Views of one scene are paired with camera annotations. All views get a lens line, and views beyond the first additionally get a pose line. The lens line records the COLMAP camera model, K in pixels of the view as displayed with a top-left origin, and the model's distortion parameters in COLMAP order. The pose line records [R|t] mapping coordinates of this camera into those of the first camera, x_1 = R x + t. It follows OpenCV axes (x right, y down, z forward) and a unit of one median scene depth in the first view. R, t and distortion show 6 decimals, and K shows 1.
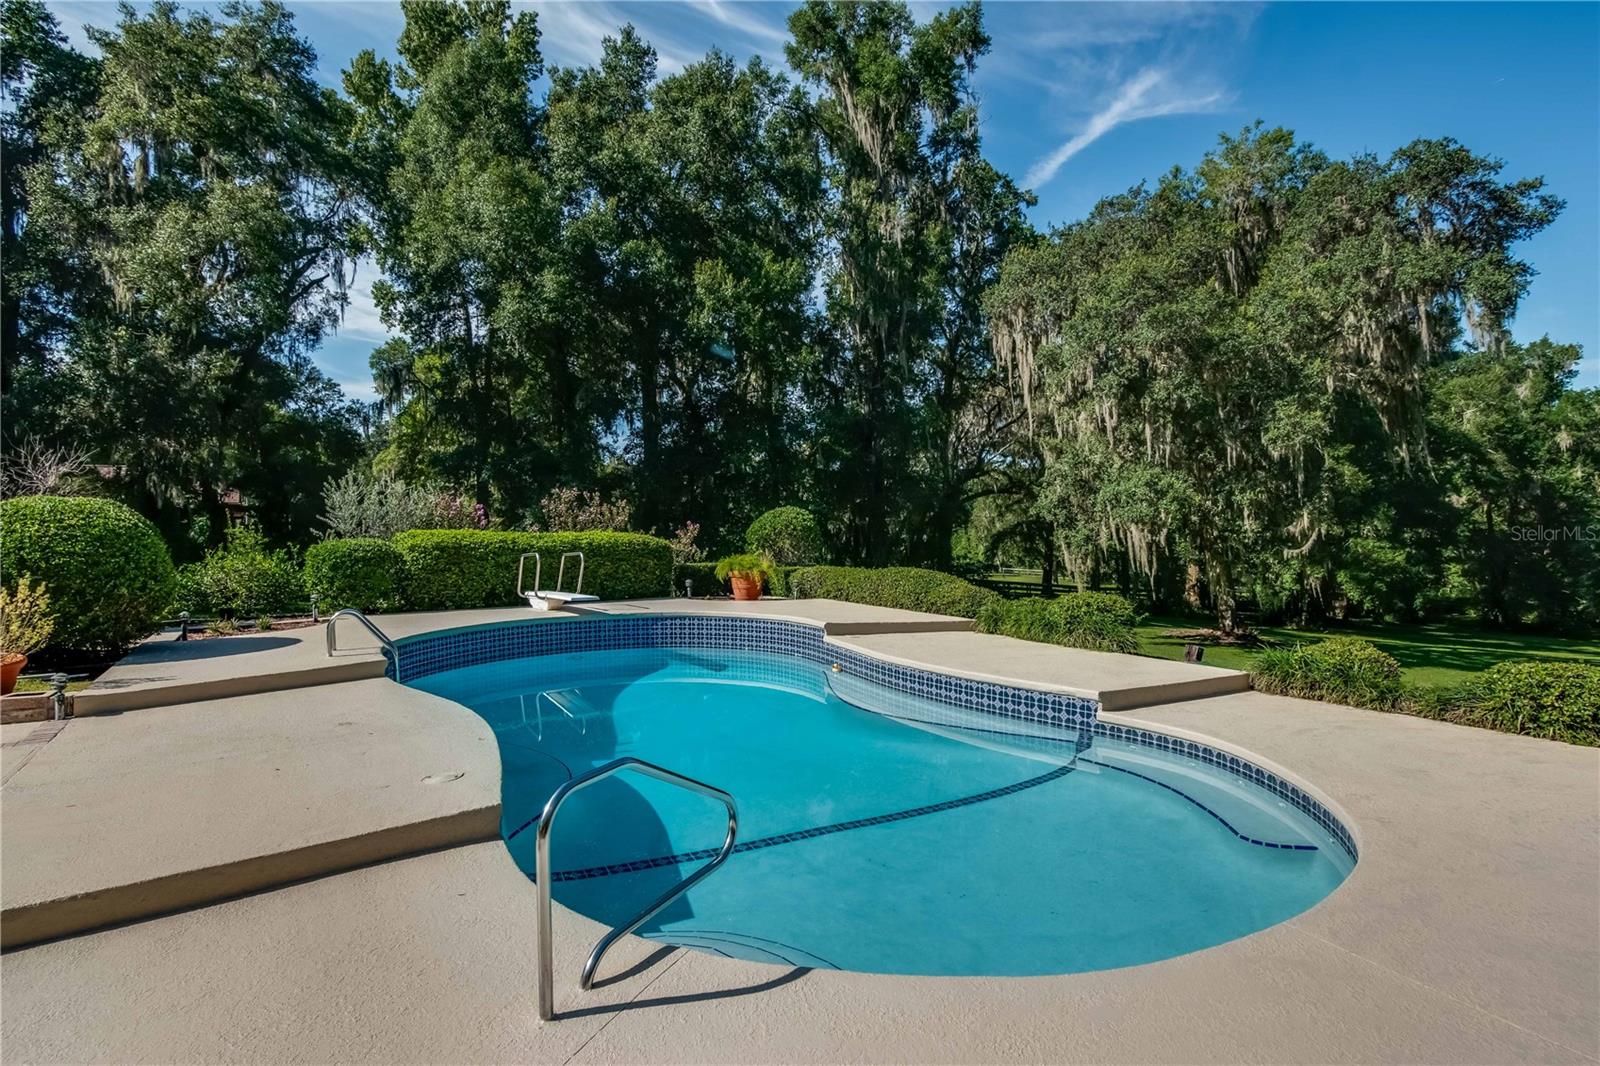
lens RADIAL K [[840.7, 0, 808.1], [0, 840.7, 540.8], [0, 0, 1]] dist [0.047001, -0.029637]
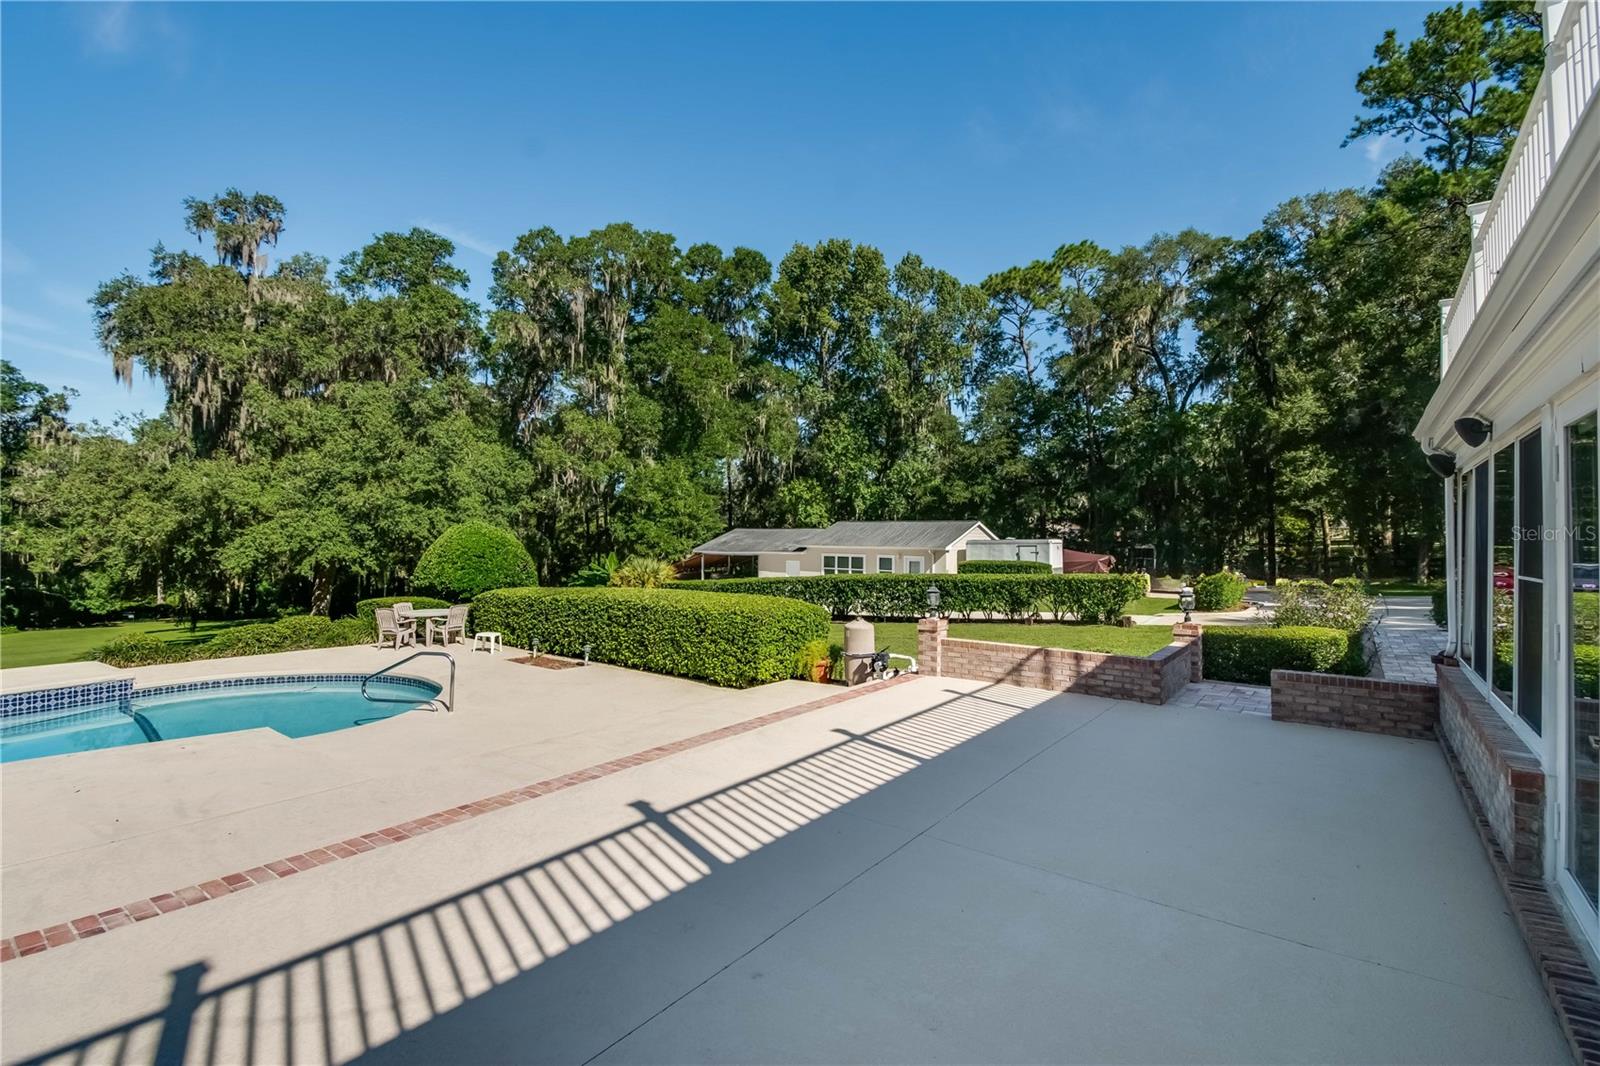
lens RADIAL K [[712.5, 0, 805.5], [0, 712.5, 523.4], [0, 0, 1]] dist [0.041811, -0.028593]
pose [[-0.364707, 0.024873, 0.930790, -0.417922], [0.009296, 0.999691, -0.023071, -0.021319], [-0.931076, 0.000238, -0.364825, 0.074052]]
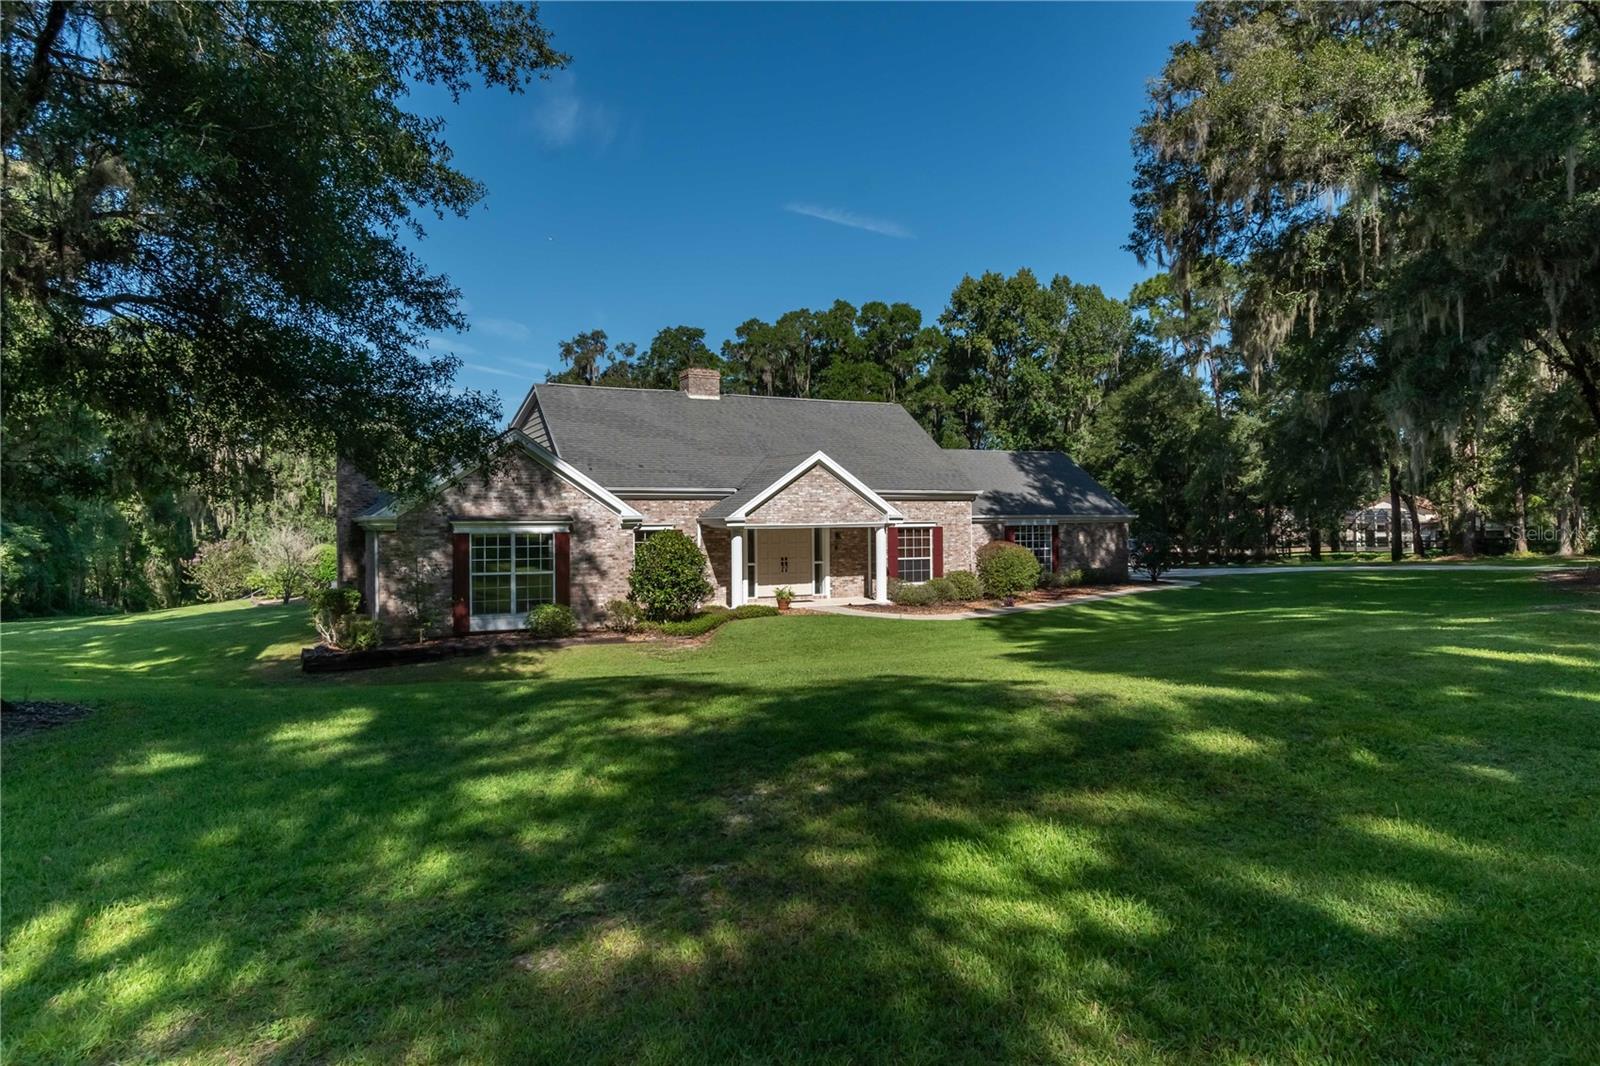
lens RADIAL K [[966.9, 0, 817.6], [0, 966.9, 529.9], [0, 0, 1]] dist [-0.003005, -0.000587]
pose [[0.071175, 0.002940, 0.997460, -1.767516], [0.027799, 0.999601, -0.004930, -0.019948], [-0.997076, 0.028079, 0.071065, -0.363159]]
